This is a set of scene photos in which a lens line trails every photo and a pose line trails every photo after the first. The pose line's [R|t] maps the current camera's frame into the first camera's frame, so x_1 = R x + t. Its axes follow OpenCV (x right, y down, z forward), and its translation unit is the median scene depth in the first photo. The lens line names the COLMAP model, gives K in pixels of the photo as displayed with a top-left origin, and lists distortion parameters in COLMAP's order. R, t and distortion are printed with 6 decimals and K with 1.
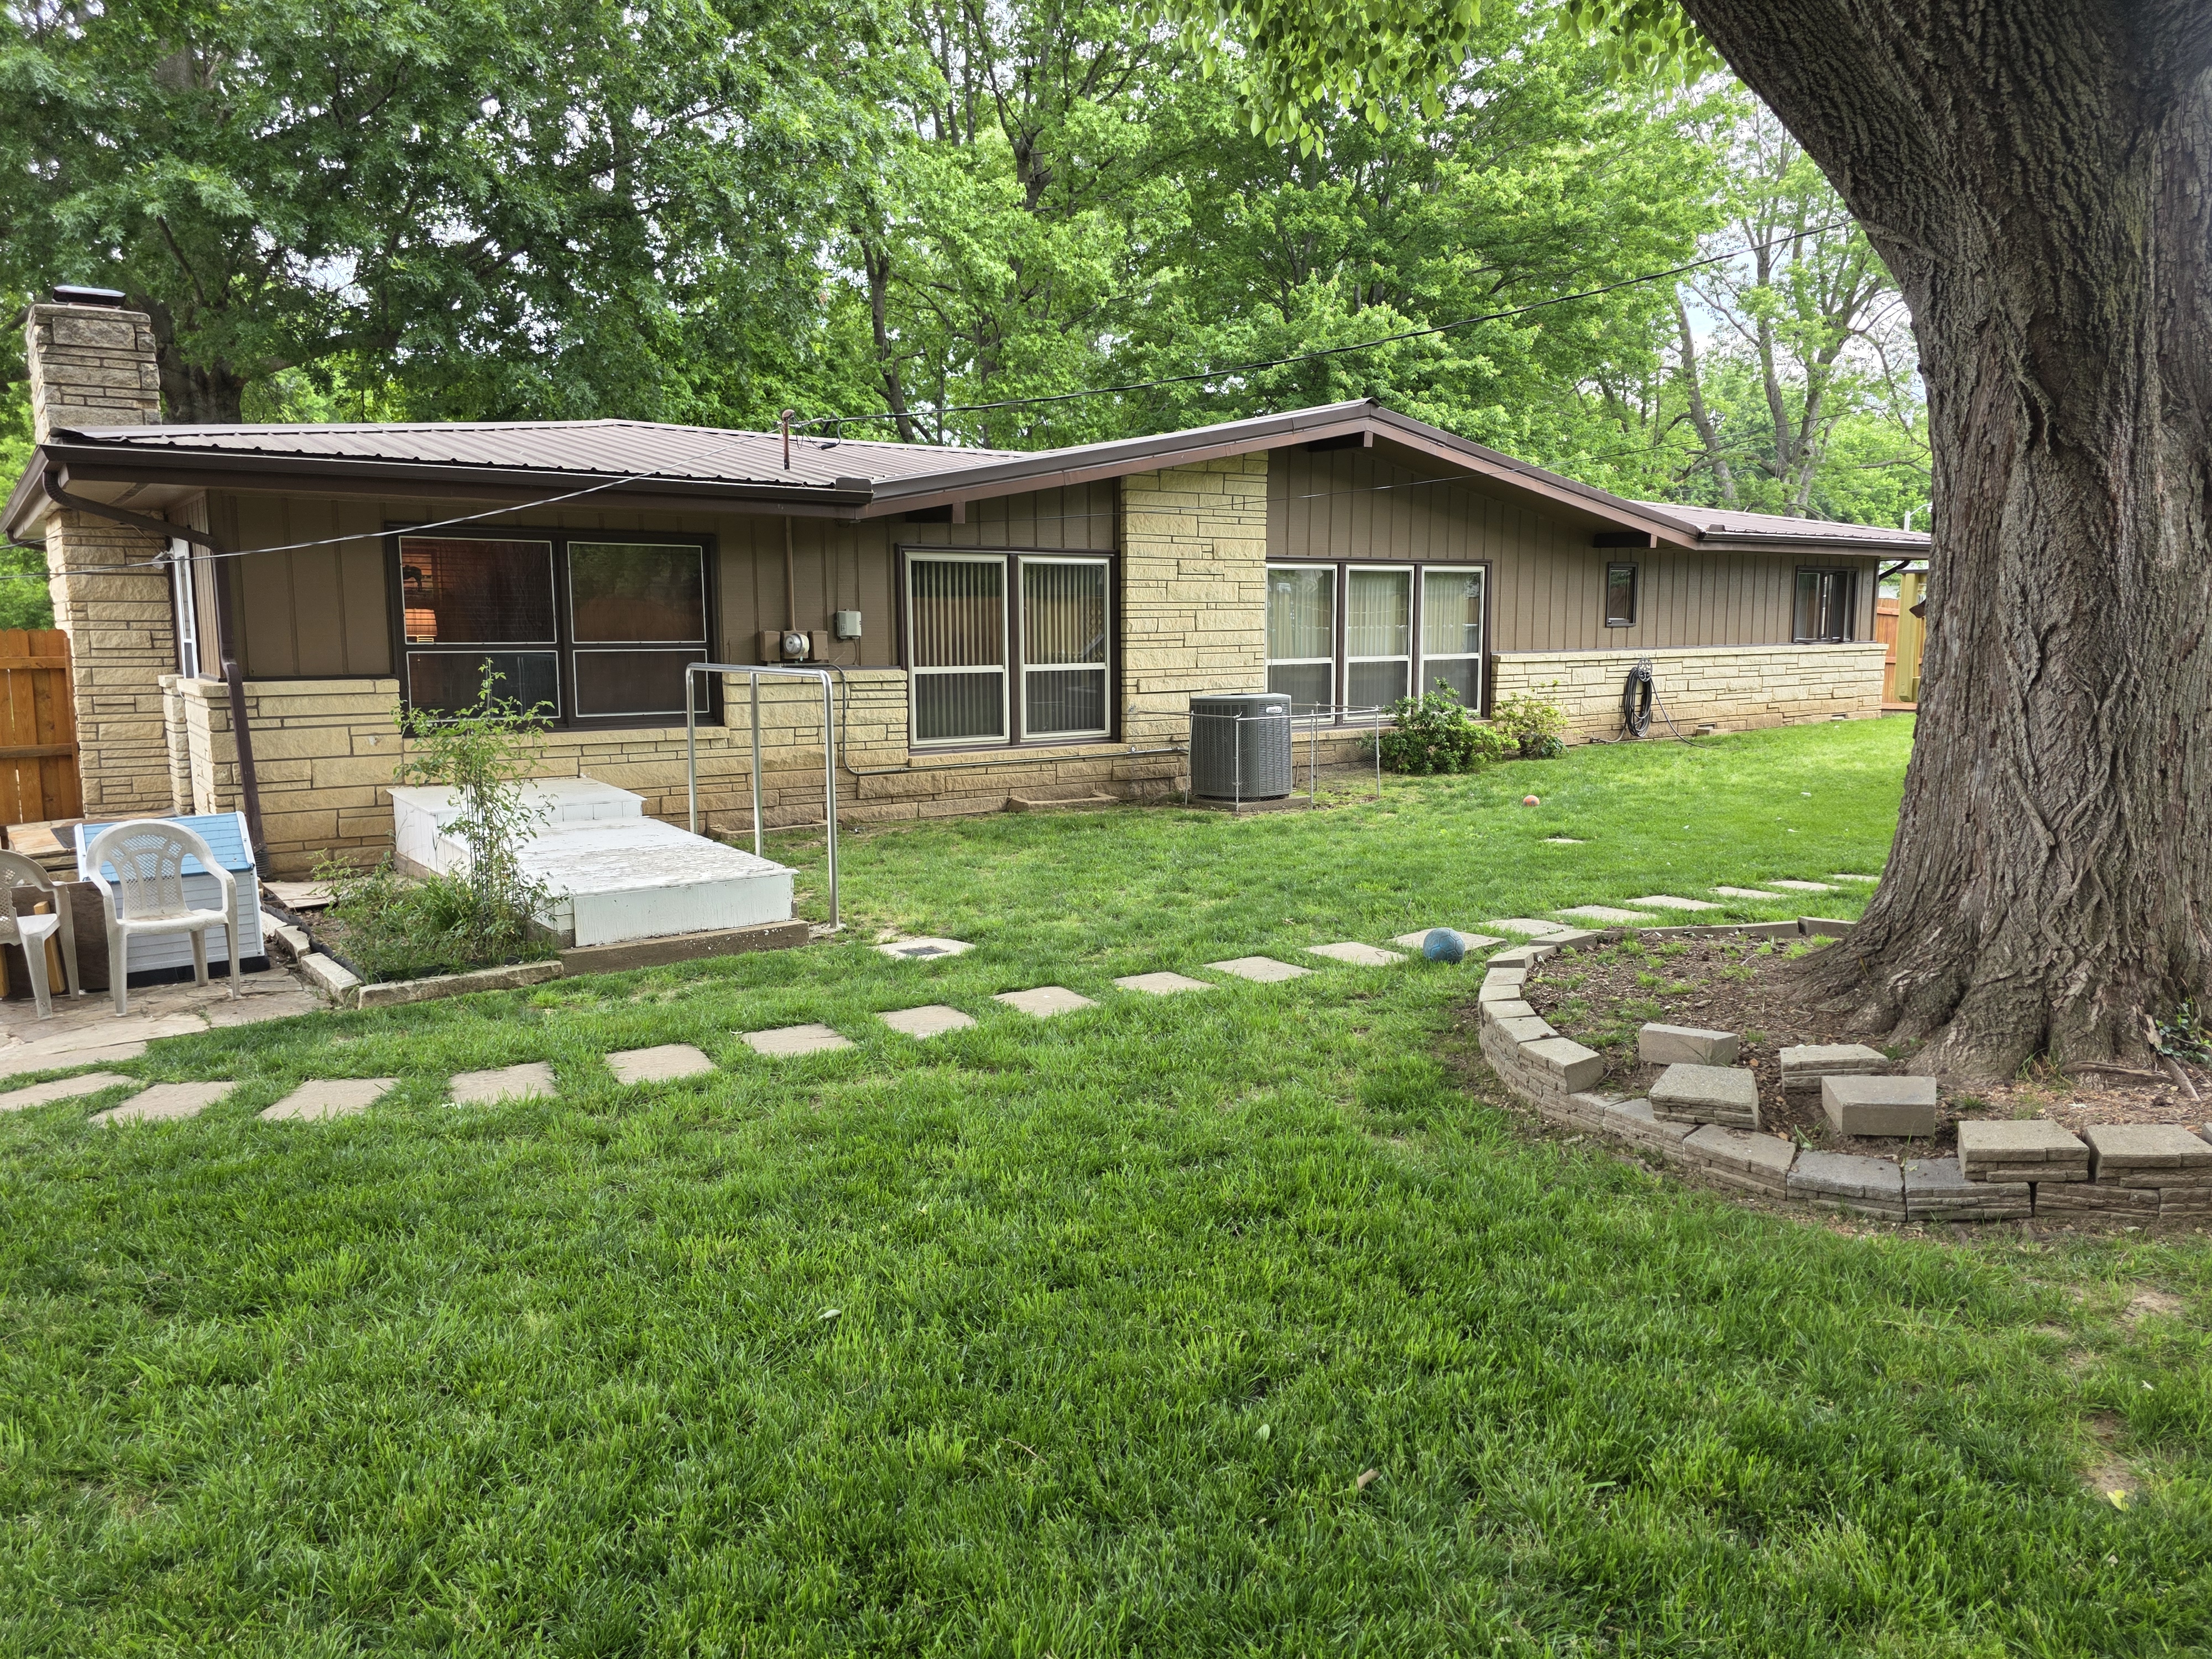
lens RADIAL K [[1494.2, 0, 1089.4], [0, 1494.2, 829.8], [0, 0, 1]] dist [0.067698, -0.063027]
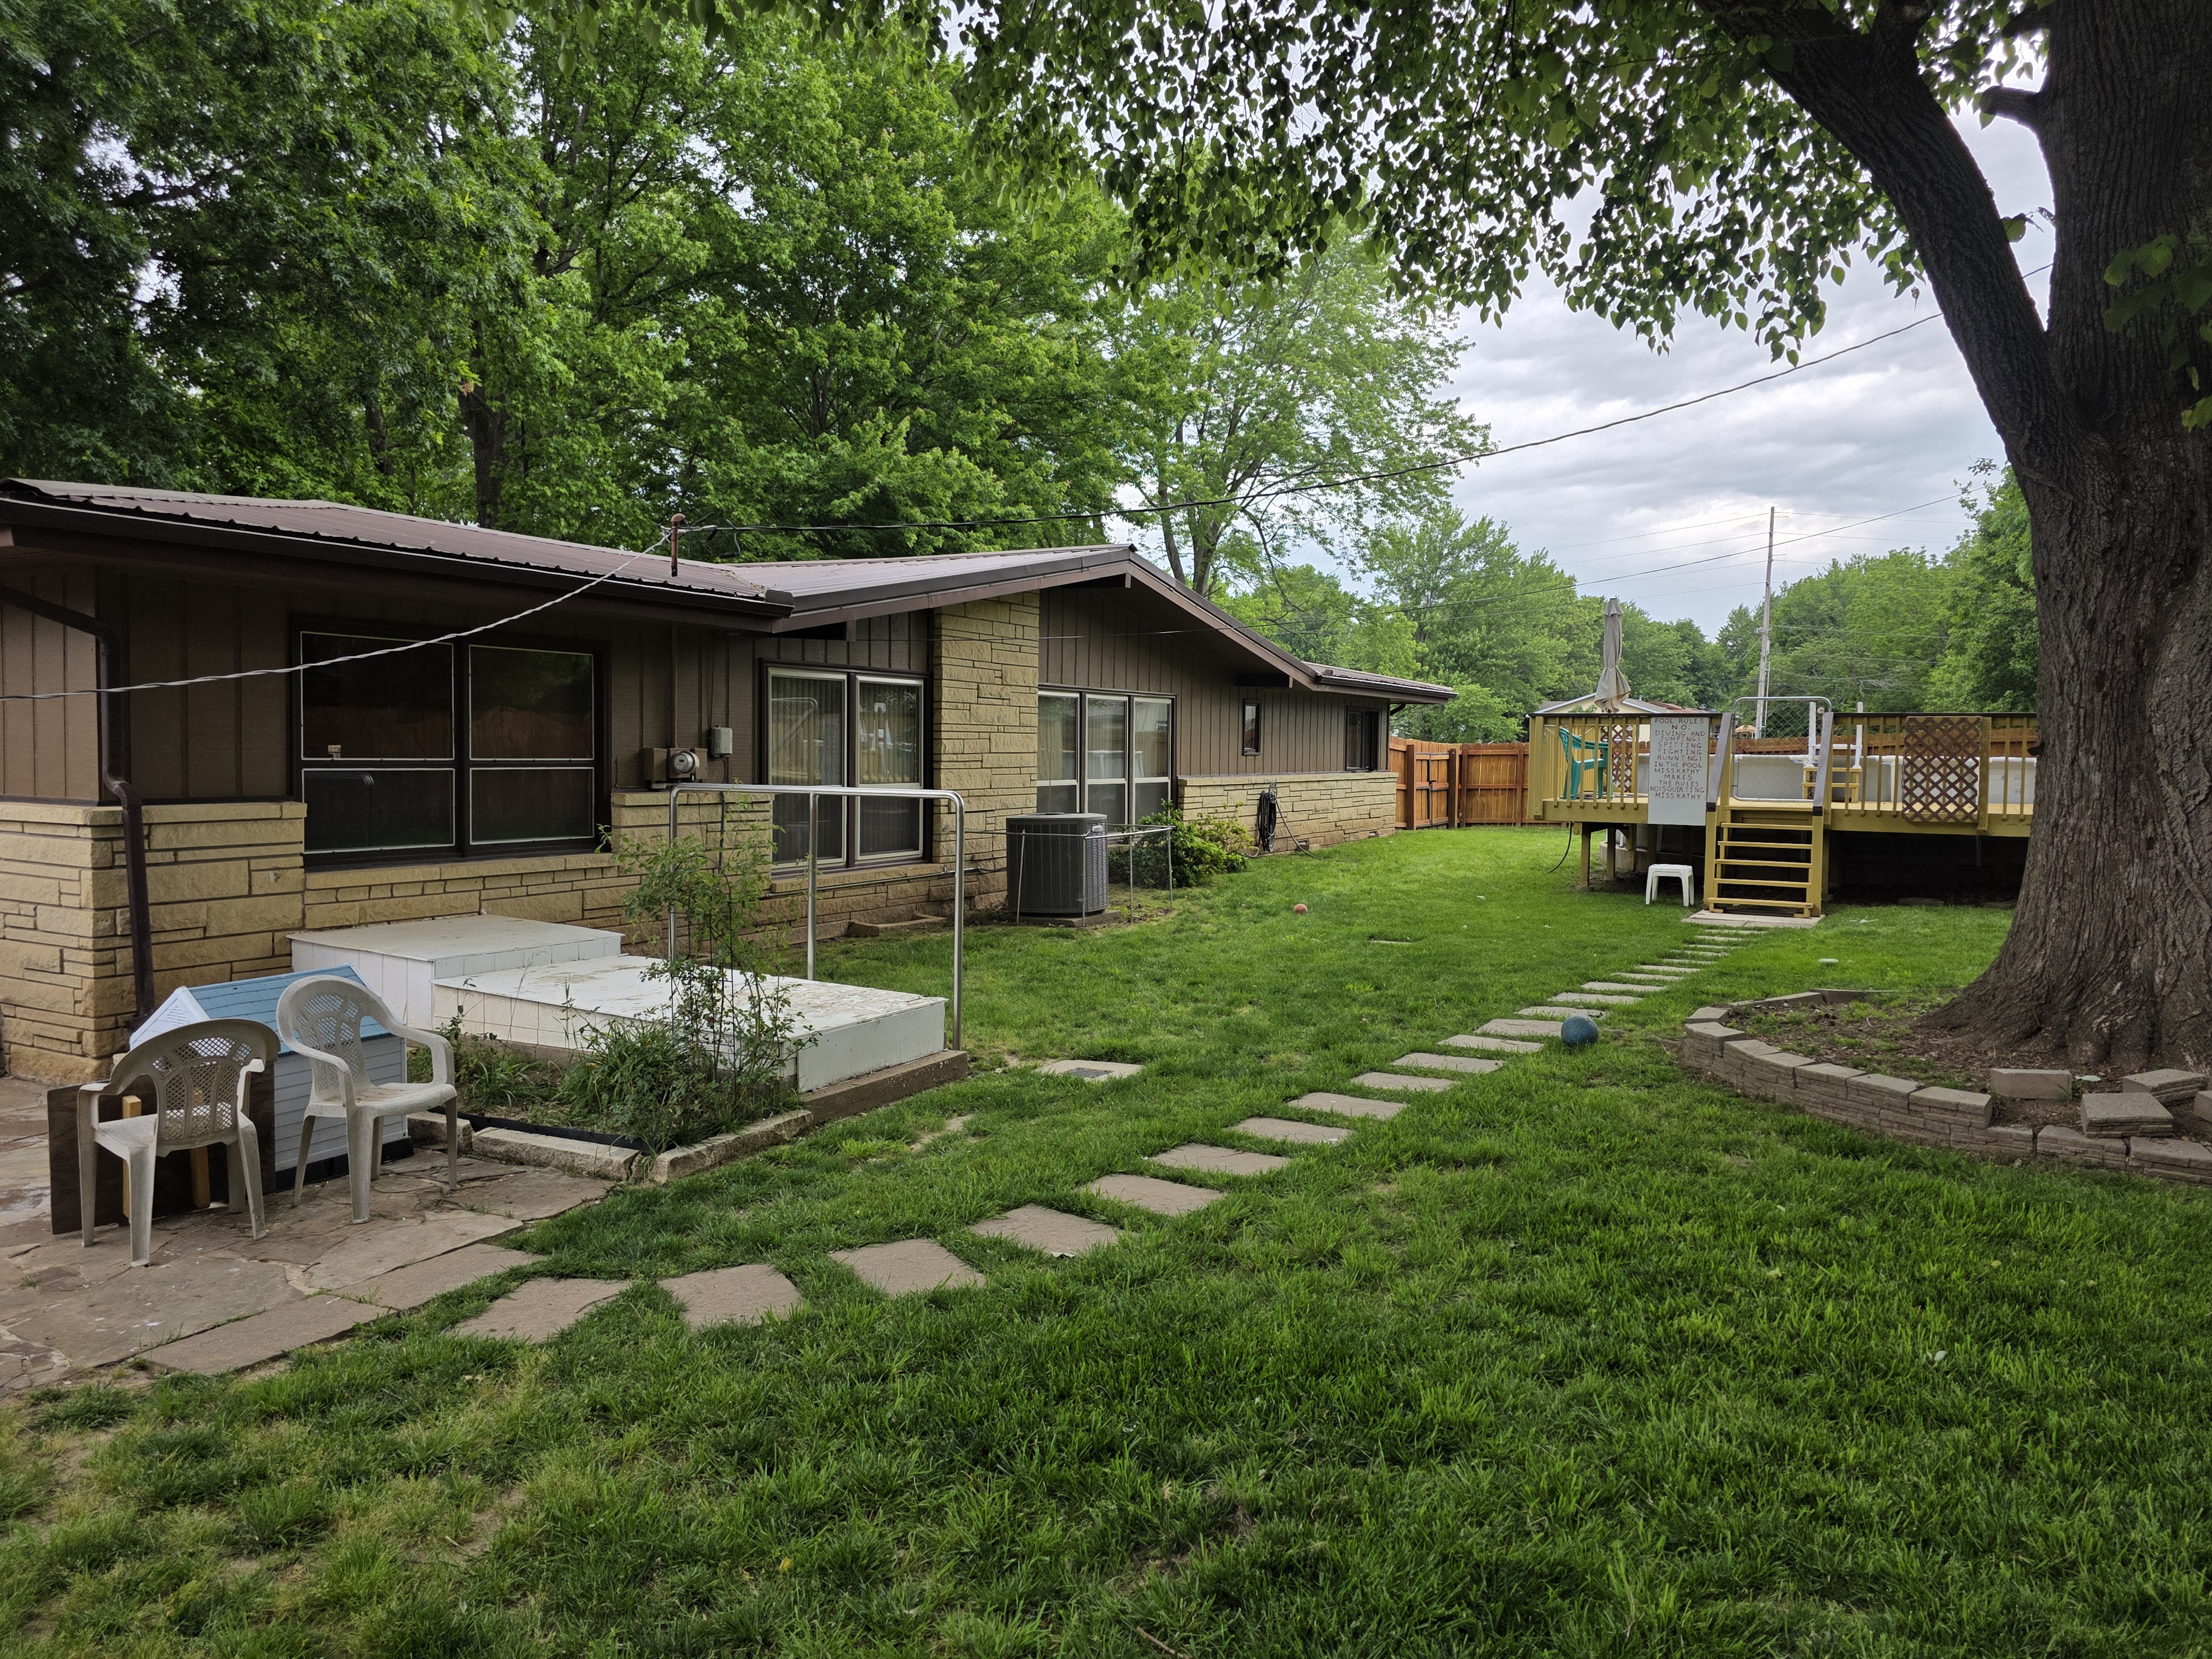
lens RADIAL K [[1494.2, 0, 1114.6], [0, 1494.2, 833.3], [0, 0, 1]] dist [0.067698, -0.063027]
pose [[0.906792, -0.009332, 0.421475, -0.303969], [0.042294, 0.996725, -0.068924, -0.004676], [-0.419451, 0.080326, 0.904217, 0.048689]]
